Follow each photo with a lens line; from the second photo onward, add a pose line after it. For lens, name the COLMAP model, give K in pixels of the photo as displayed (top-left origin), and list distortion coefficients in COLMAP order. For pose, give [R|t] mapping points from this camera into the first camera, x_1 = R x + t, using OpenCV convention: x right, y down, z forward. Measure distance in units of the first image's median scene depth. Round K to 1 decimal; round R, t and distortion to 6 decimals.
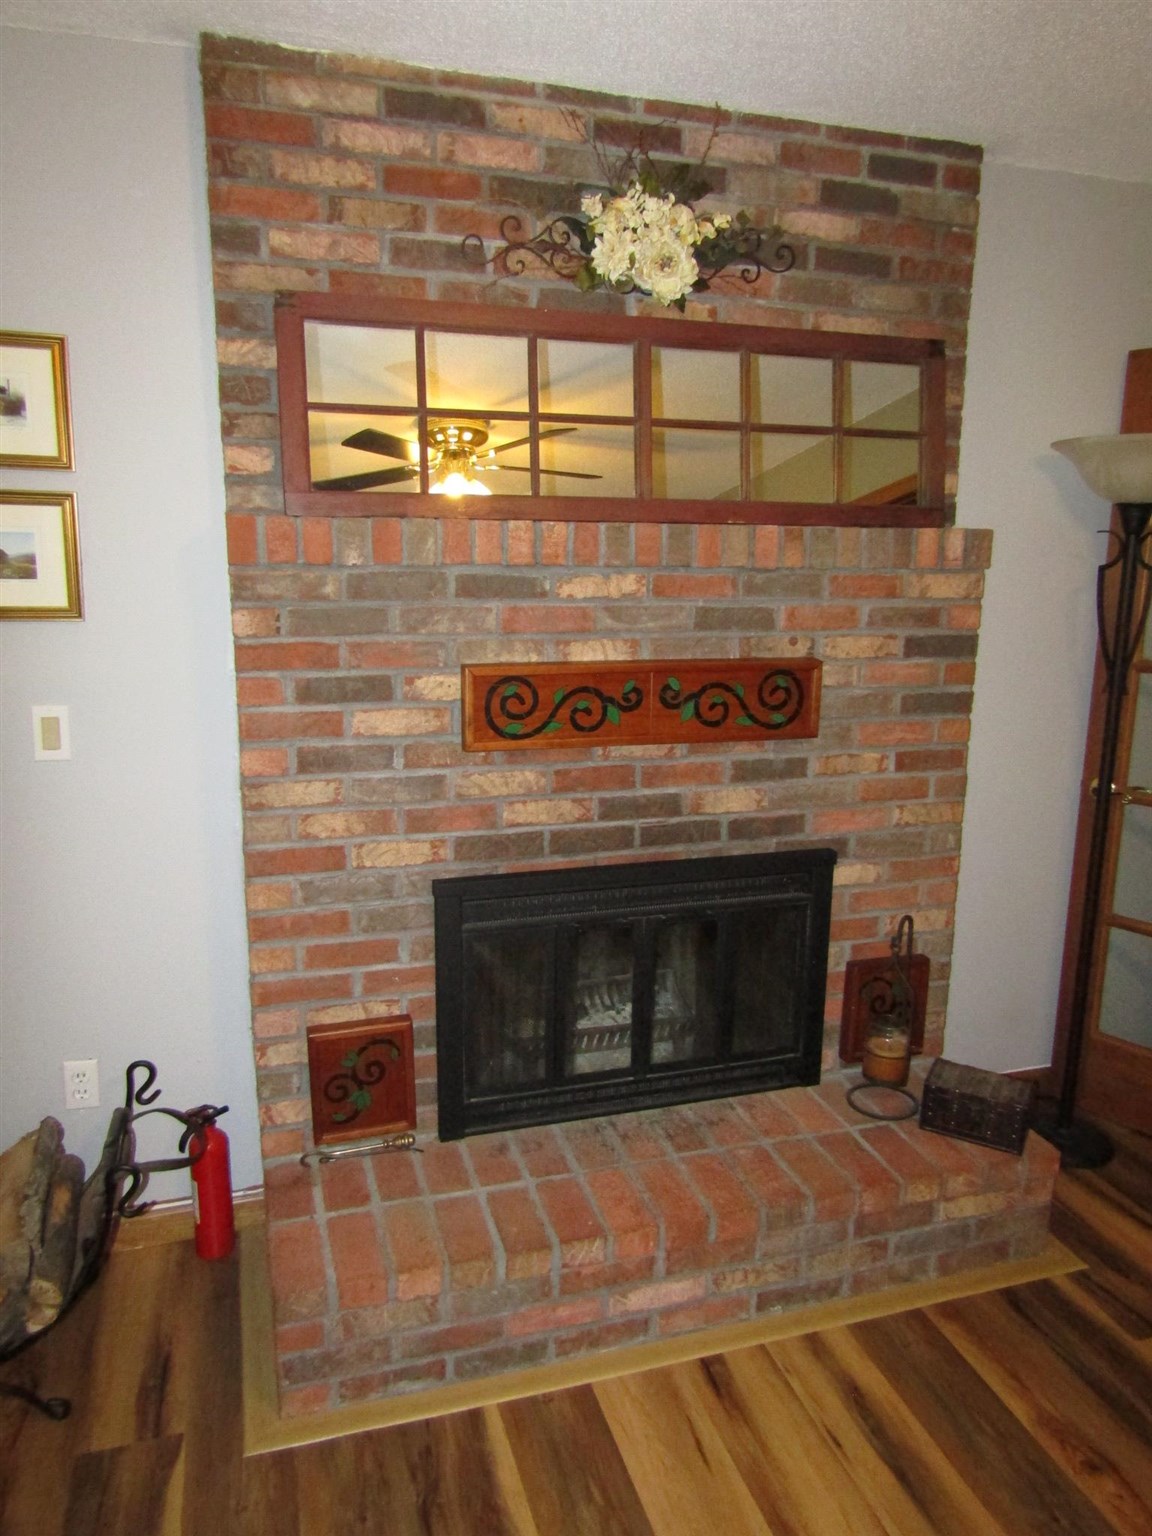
lens RADIAL K [[1091.7, 0, 576.5], [0, 1091.7, 764.7], [0, 0, 1]] dist [-0.011756, 0.001472]
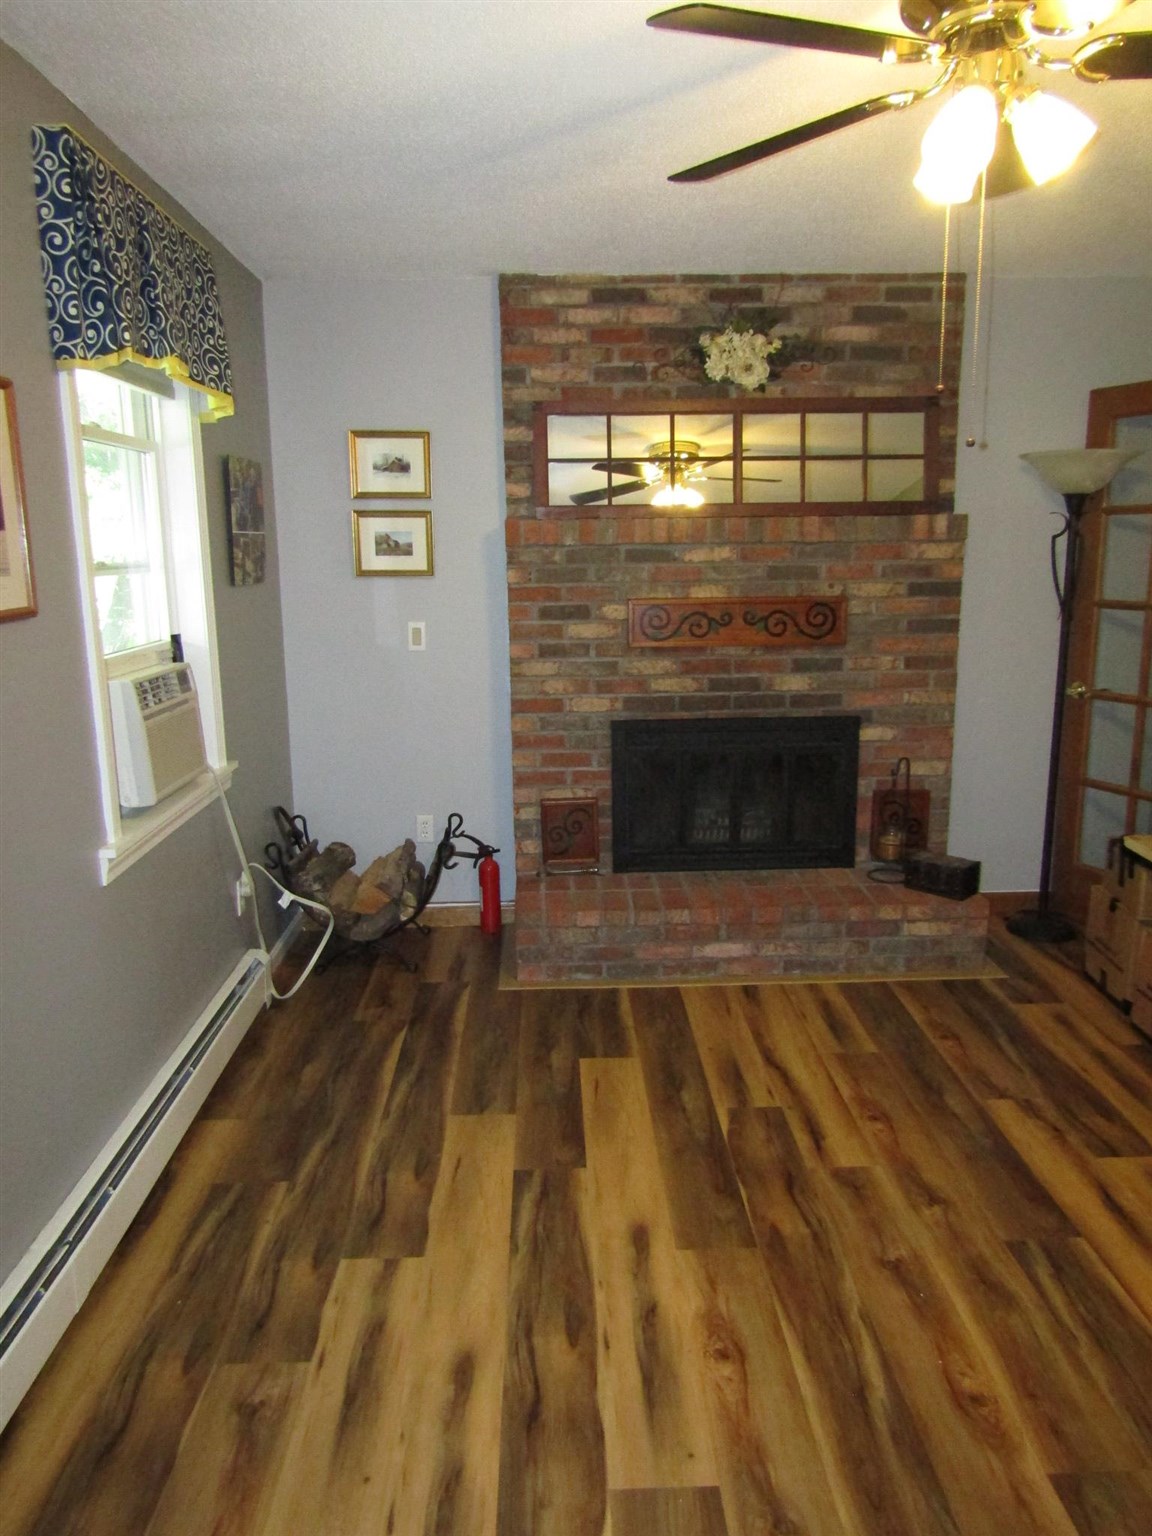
lens RADIAL K [[1091.7, 0, 578.9], [0, 1091.7, 772.3], [0, 0, 1]] dist [-0.011756, 0.001472]
pose [[0.963066, 0.030445, -0.267539, 0.304791], [-0.029091, 0.999536, 0.009022, 0.178865], [0.267690, -0.000906, 0.963505, -0.753079]]
